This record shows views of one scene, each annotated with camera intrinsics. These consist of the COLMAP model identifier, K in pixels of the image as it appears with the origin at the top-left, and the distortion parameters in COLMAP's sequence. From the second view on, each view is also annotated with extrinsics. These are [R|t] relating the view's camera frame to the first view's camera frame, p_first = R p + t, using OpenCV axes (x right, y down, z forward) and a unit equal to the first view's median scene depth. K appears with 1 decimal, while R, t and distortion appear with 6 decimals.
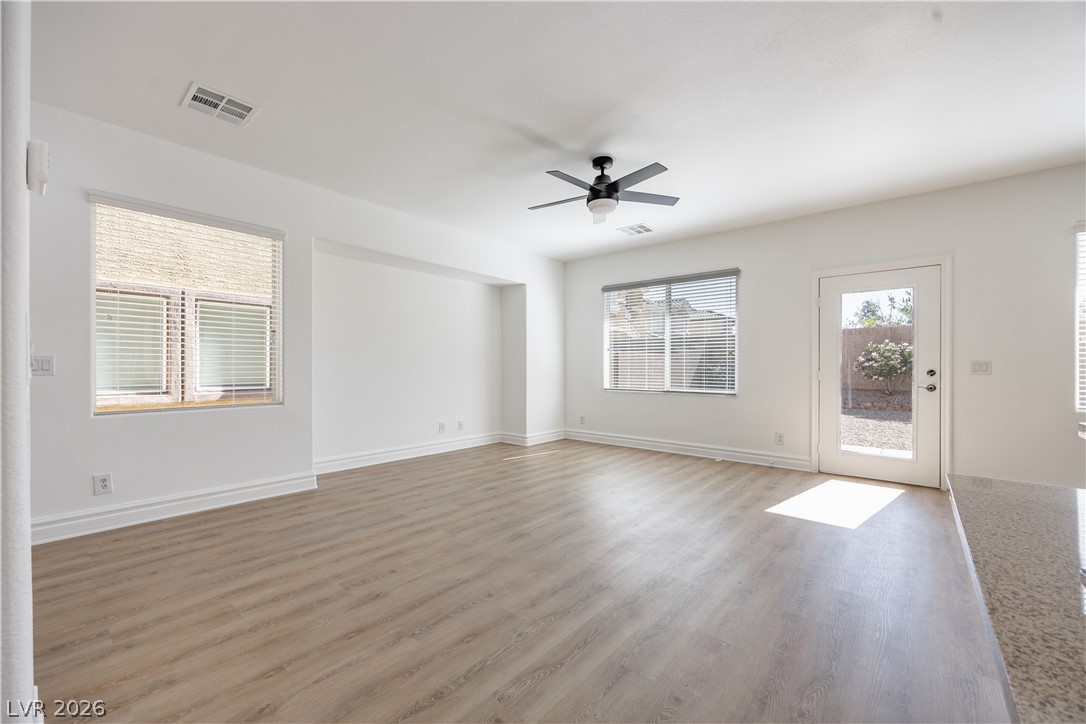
lens RADIAL K [[441.3, 0, 502.6], [0, 441.3, 373.4], [0, 0, 1]] dist [-0.008920, 0.000304]
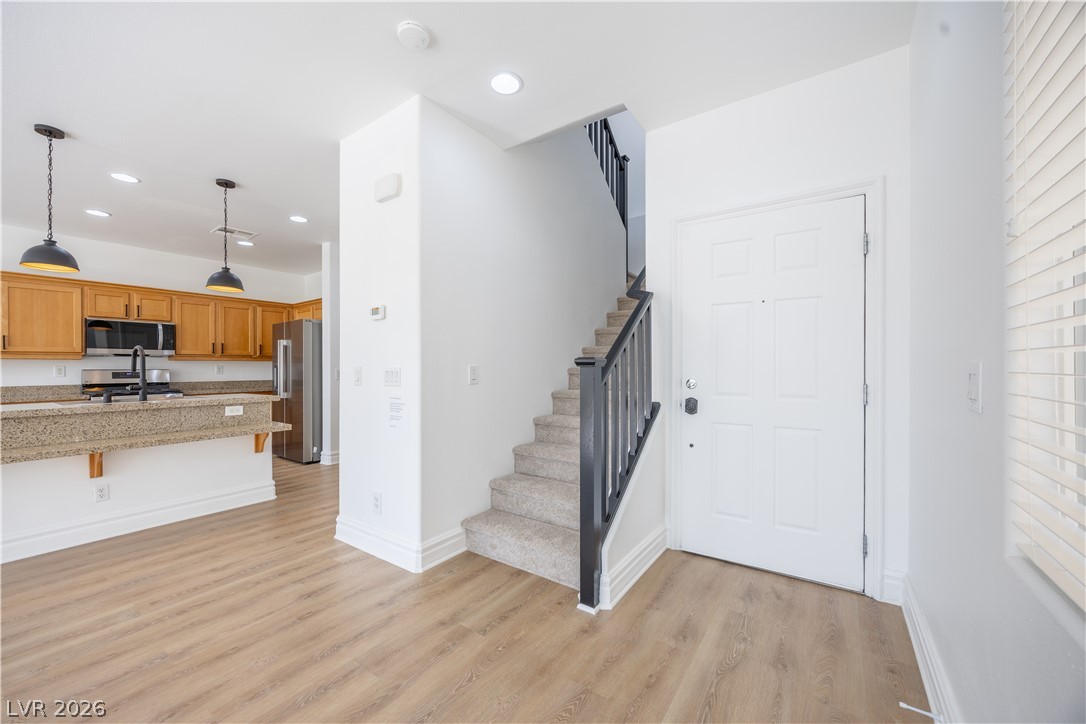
lens RADIAL K [[416.2, 0, 526.9], [0, 416.2, 365.8], [0, 0, 1]] dist [0.000152, -0.000383]
pose [[-0.993101, 0.006941, -0.117059, -0.783724], [0.005711, 0.999925, 0.010835, -0.056867], [0.117125, 0.010092, -0.993066, 1.741322]]
